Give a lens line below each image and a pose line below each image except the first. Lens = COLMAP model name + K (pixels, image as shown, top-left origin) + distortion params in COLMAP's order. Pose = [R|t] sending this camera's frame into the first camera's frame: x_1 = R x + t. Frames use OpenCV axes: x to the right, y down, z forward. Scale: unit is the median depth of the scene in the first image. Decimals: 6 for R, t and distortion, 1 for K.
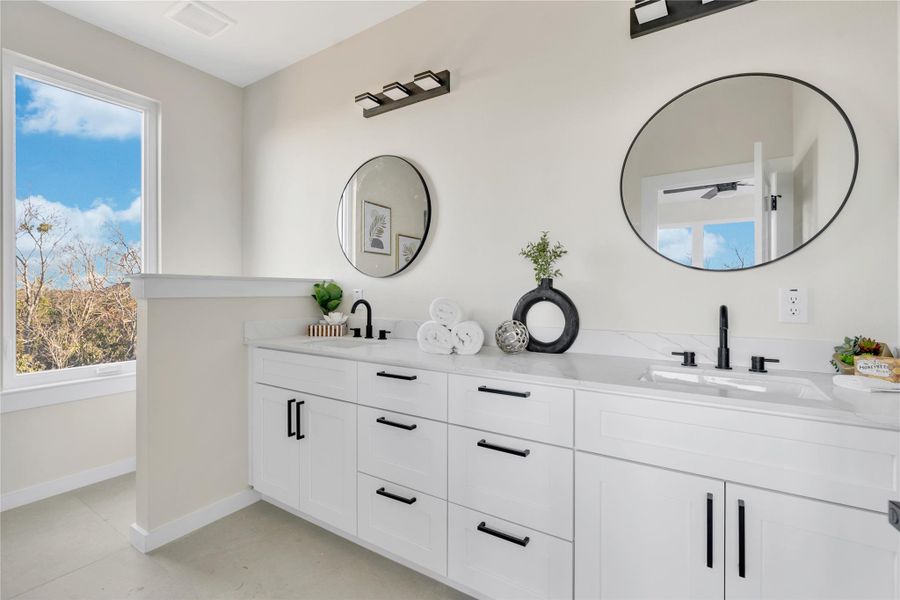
lens RADIAL K [[412.4, 0, 448.2], [0, 412.4, 288.5], [0, 0, 1]] dist [-0.002875, 0.000064]
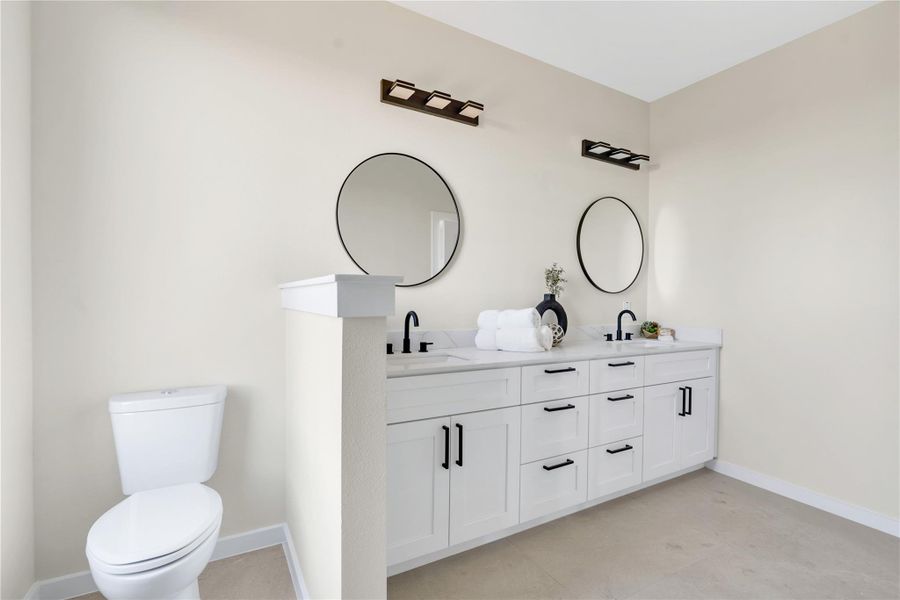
lens RADIAL K [[335.3, 0, 449.8], [0, 335.3, 318.4], [0, 0, 1]] dist [0.033122, 0.000016]
pose [[0.514887, -0.037173, 0.856452, -1.142723], [-0.013433, 0.998587, 0.051418, 0.001462], [-0.857153, -0.037979, 0.513660, 0.741976]]
